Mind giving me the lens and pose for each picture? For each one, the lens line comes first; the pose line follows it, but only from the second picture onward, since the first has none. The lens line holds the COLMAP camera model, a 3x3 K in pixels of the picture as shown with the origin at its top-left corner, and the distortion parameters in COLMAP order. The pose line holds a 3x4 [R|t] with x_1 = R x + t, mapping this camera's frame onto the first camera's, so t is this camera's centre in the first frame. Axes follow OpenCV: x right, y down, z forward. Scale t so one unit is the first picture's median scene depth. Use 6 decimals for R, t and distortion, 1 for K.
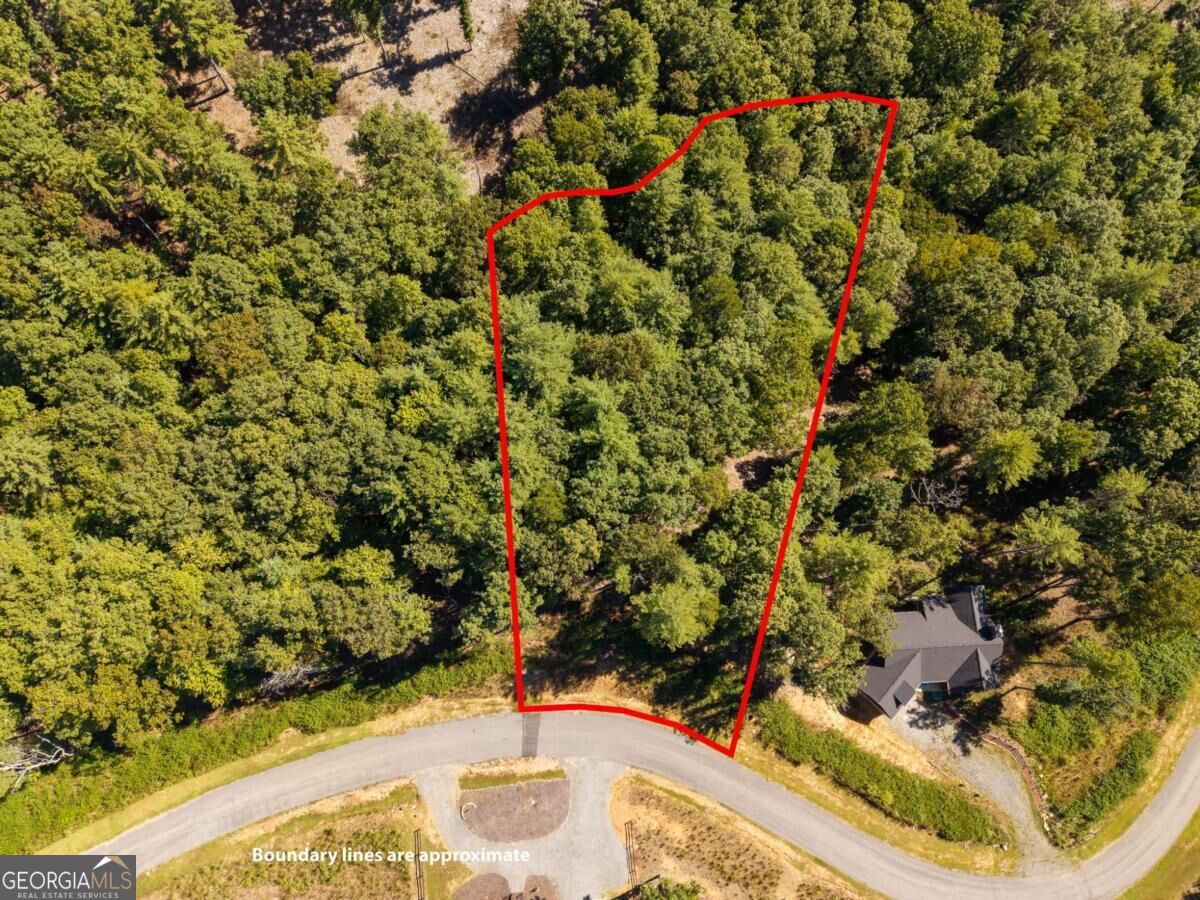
lens RADIAL K [[839.1, 0, 597.9], [0, 839.1, 452.1], [0, 0, 1]] dist [0.001917, 0.000238]
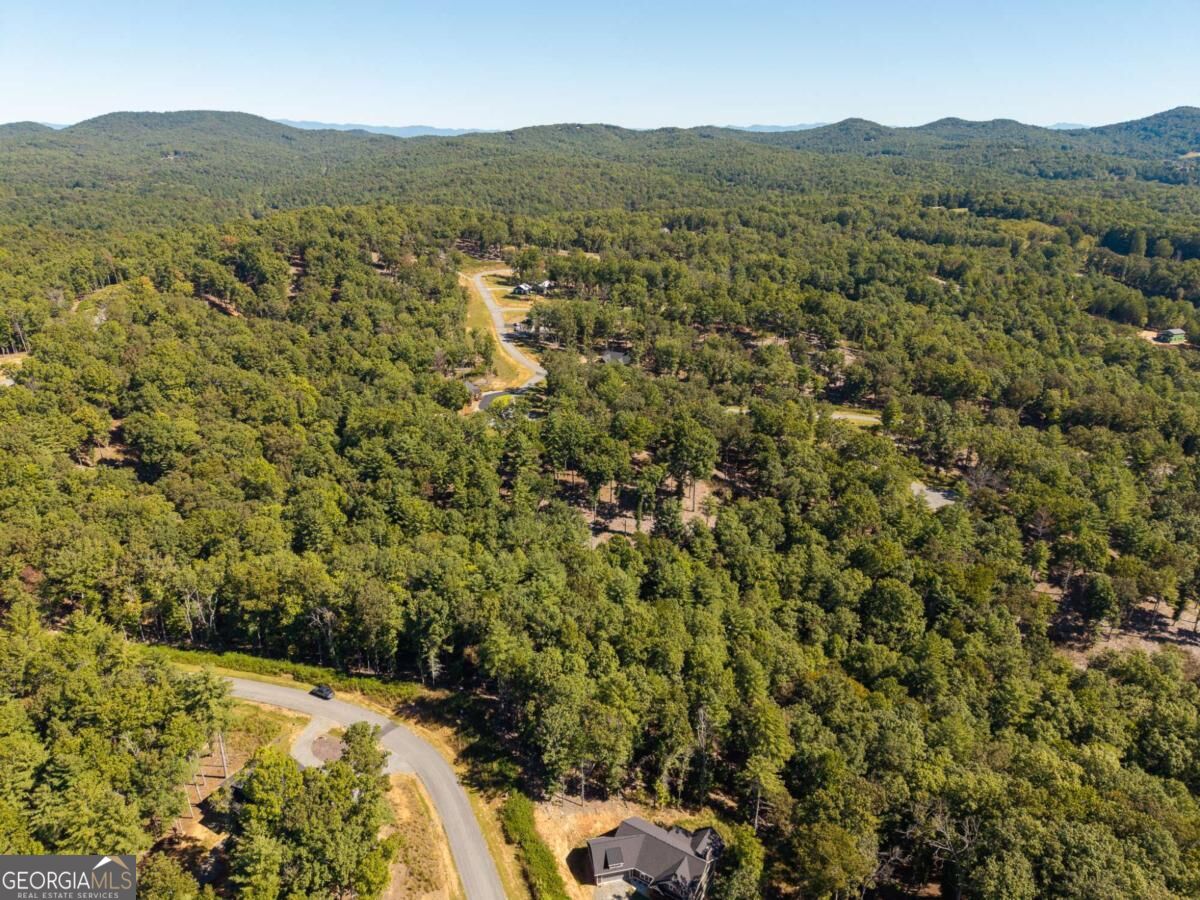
lens RADIAL K [[839.1, 0, 601.4], [0, 839.1, 450.2], [0, 0, 1]] dist [0.001917, 0.000238]
pose [[0.813764, 0.242685, -0.528103, 0.867367], [-0.572715, 0.489504, -0.657559, 0.827133], [0.098929, 0.837550, 0.537330, -0.149151]]
